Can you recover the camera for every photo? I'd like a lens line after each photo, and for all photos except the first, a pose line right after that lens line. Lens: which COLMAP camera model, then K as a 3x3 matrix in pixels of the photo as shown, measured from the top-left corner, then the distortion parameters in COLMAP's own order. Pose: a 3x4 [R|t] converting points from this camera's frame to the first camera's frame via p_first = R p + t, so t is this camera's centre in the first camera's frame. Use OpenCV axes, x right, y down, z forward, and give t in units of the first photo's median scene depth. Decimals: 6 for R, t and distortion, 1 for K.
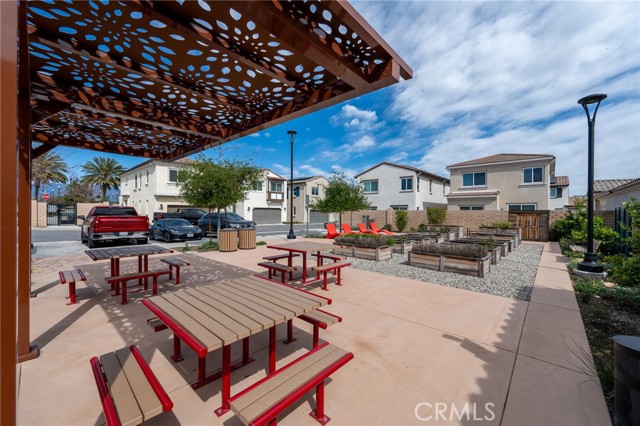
lens RADIAL K [[256.1, 0, 320.0], [0, 256.1, 213.0], [0, 0, 1]] dist [0.000483, 0.000125]
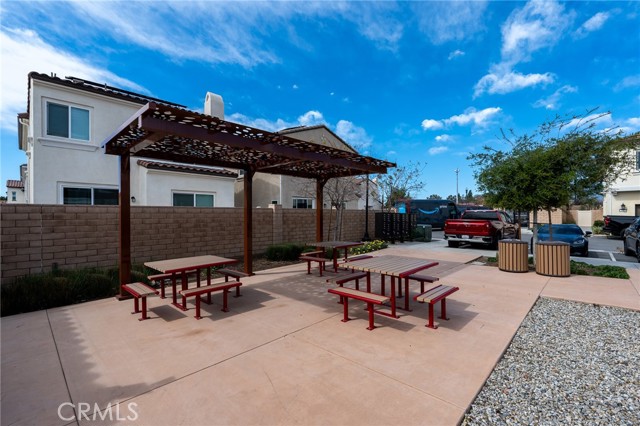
lens RADIAL K [[286.6, 0, 320.0], [0, 286.6, 213.0], [0, 0, 1]] dist [-0.002681, -0.000385]
pose [[-0.026204, -0.011193, -0.999594, 0.382136], [0.002126, 0.999934, -0.011252, -0.003910], [0.999654, -0.002420, -0.026178, 0.416653]]
